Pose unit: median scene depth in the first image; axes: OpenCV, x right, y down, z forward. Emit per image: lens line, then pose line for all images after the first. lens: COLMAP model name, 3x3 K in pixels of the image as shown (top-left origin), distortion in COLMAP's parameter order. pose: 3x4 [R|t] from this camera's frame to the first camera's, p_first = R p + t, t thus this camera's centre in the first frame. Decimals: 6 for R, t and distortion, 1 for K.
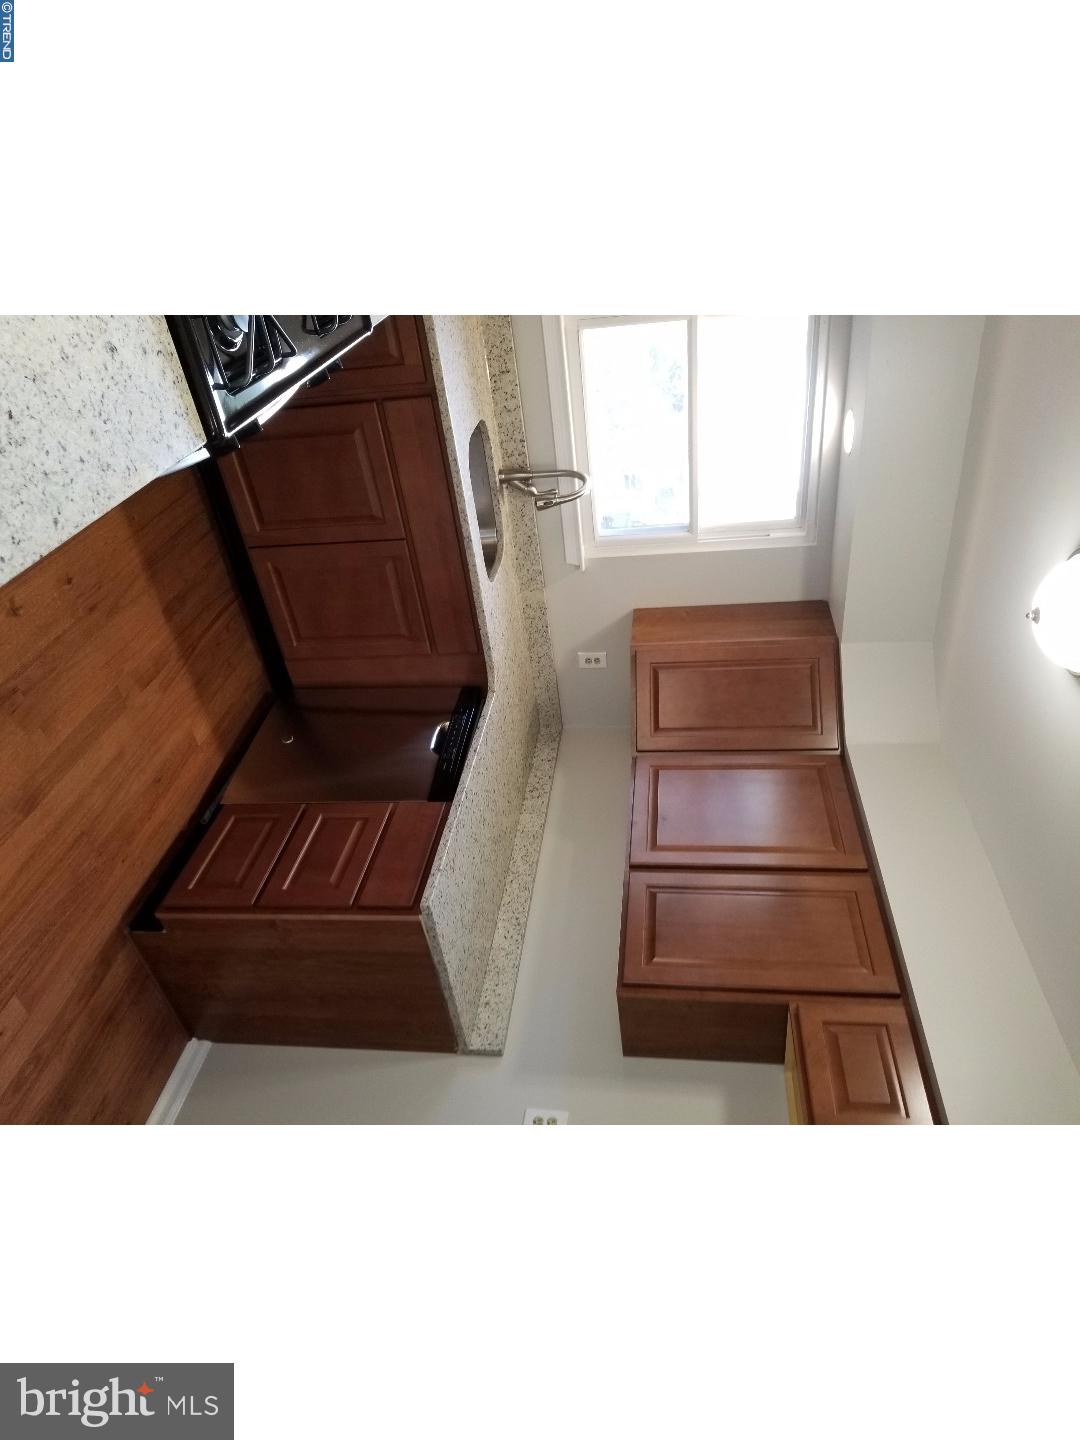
lens RADIAL K [[850.9, 0, 541.9], [0, 850.9, 711.0], [0, 0, 1]] dist [0.079014, -0.141501]
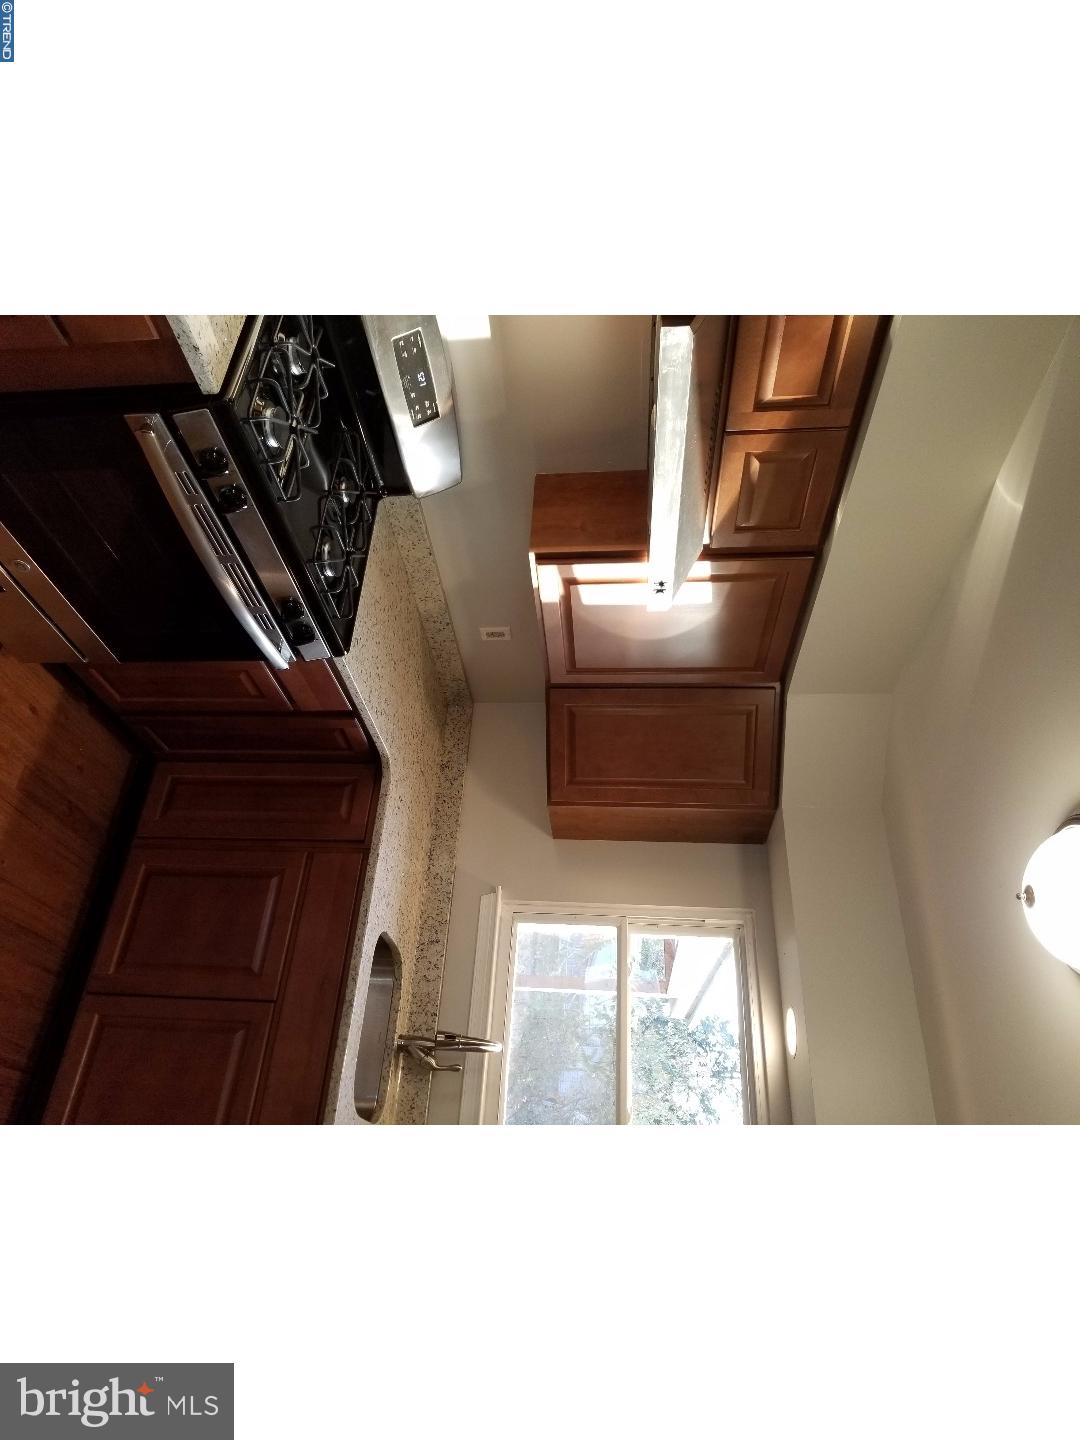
lens RADIAL K [[842.1, 0, 522.1], [0, 842.1, 723.9], [0, 0, 1]] dist [0.057276, -0.092585]
pose [[0.983667, 0.166509, -0.068363, 0.083622], [-0.129416, 0.390283, -0.911554, 0.392062], [-0.125101, 0.905513, 0.405458, 0.372133]]
